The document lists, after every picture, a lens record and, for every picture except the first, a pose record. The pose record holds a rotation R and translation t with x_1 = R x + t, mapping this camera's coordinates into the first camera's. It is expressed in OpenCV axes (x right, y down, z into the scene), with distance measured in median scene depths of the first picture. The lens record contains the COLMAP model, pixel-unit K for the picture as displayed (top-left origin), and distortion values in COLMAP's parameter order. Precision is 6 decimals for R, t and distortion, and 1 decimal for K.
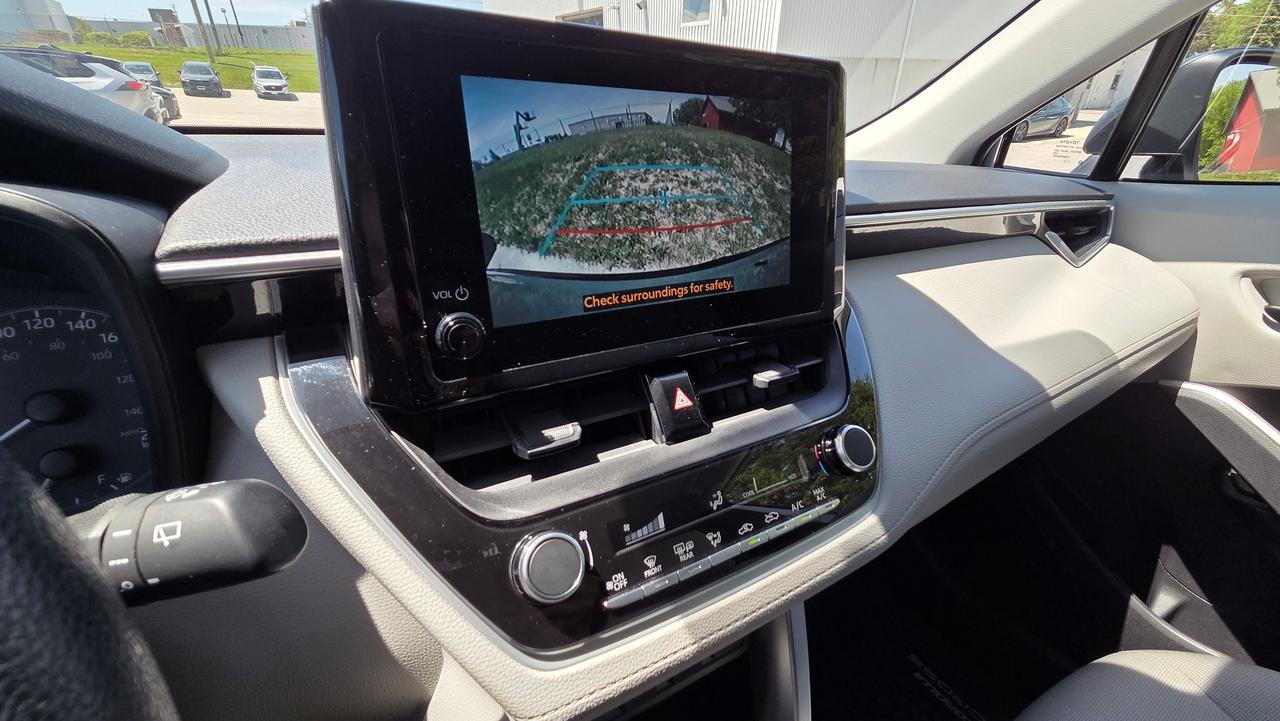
lens RADIAL K [[527.5, 0, 639.3], [0, 527.5, 354.5], [0, 0, 1]] dist [0.003105, -0.000620]
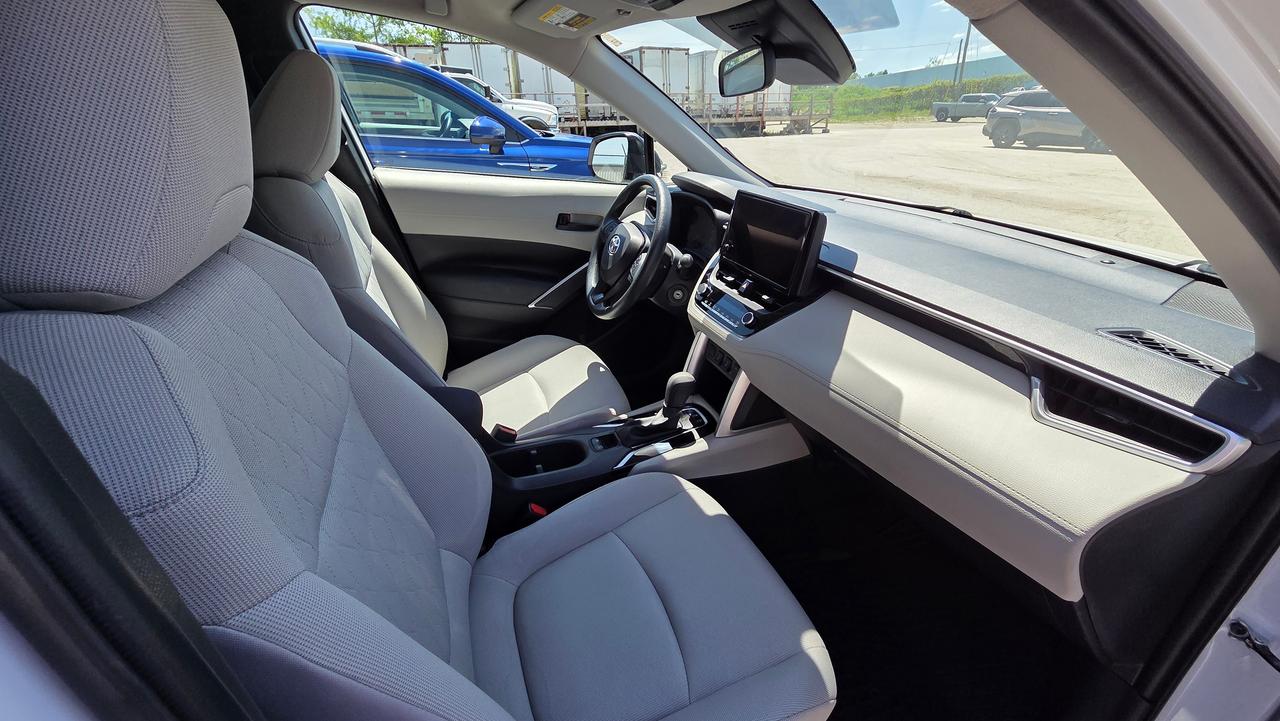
lens RADIAL K [[527.5, 0, 641.1], [0, 527.5, 363.4], [0, 0, 1]] dist [0.003105, -0.000620]
pose [[-0.153546, 0.396938, -0.904911, 3.897466], [-0.427358, 0.799020, 0.423004, -0.766477], [0.890948, 0.451672, 0.046948, 0.404642]]
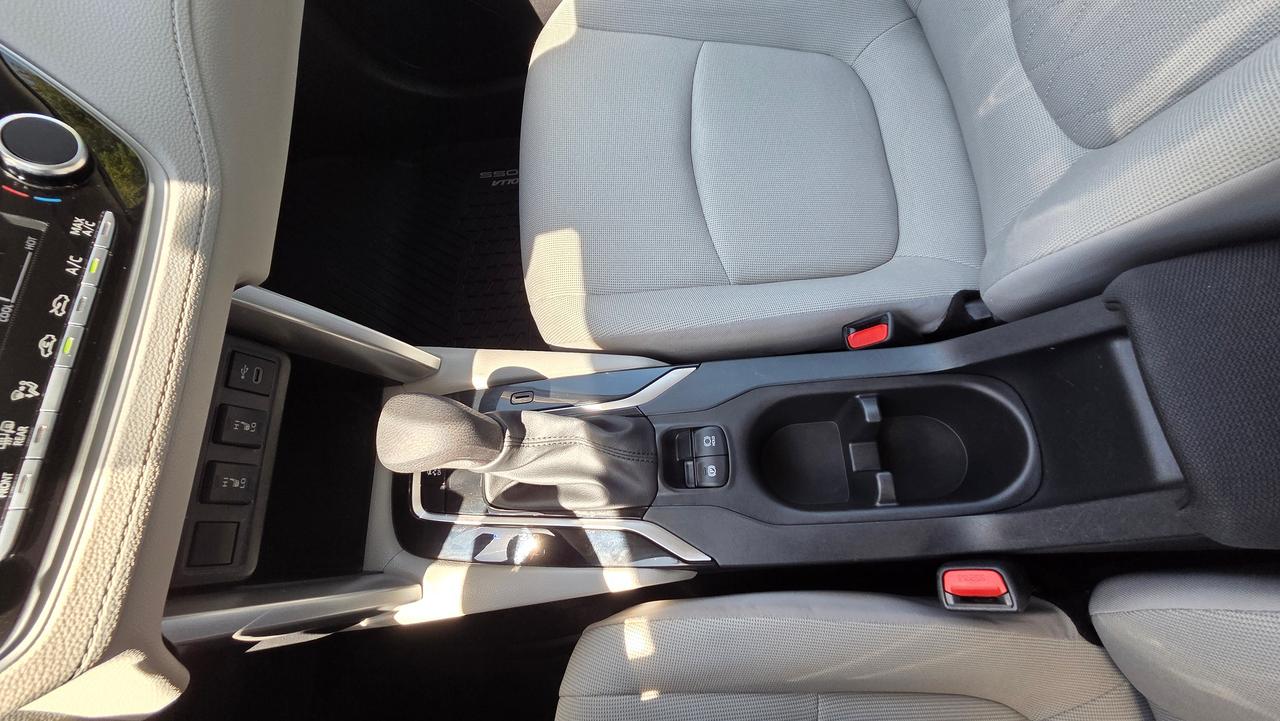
lens RADIAL K [[527.5, 0, 639.6], [0, 527.5, 358.5], [0, 0, 1]] dist [0.003105, -0.000620]
pose [[0.456635, -0.871959, 0.176555, 0.431086], [0.500740, 0.415937, 0.759115, 0.170852], [-0.735353, -0.258231, 0.626556, -0.160172]]
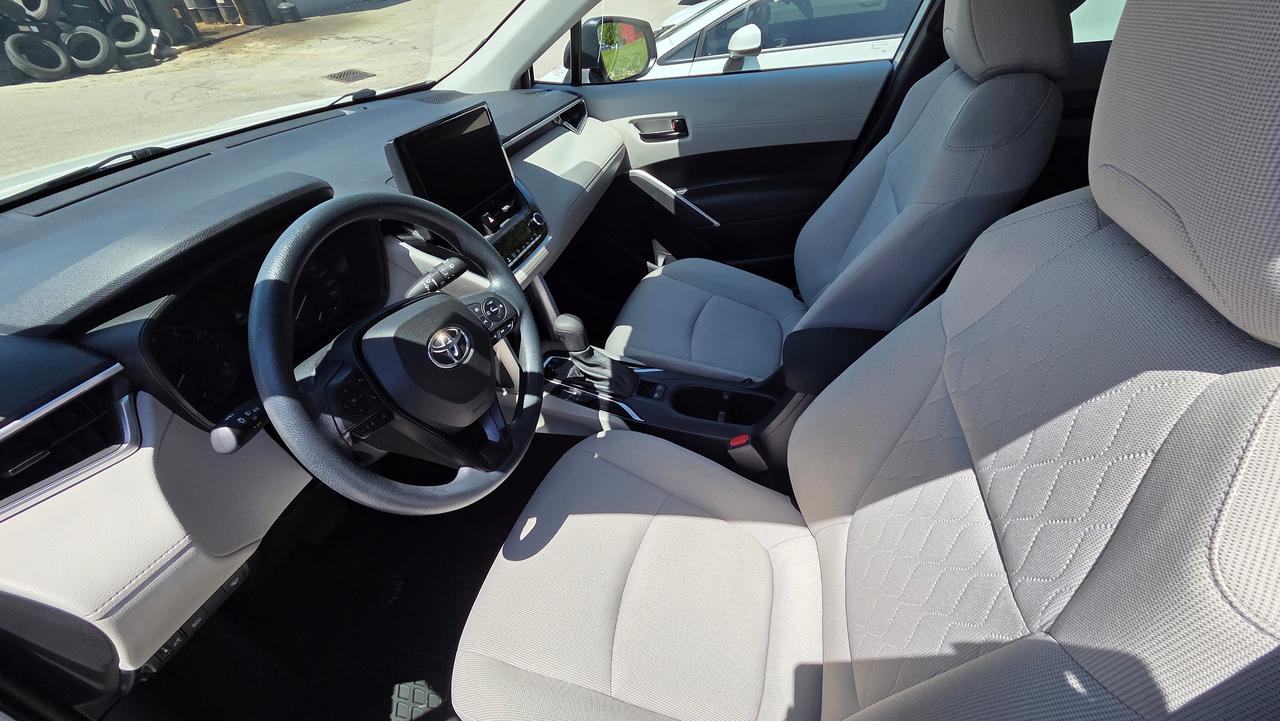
lens RADIAL K [[527.5, 0, 645.5], [0, 527.5, 357.8], [0, 0, 1]] dist [0.003105, -0.000620]
pose [[0.714806, -0.462523, 0.524523, -1.387816], [0.328310, 0.884199, 0.332273, 0.068424], [-0.617467, -0.065305, 0.783882, -2.308113]]
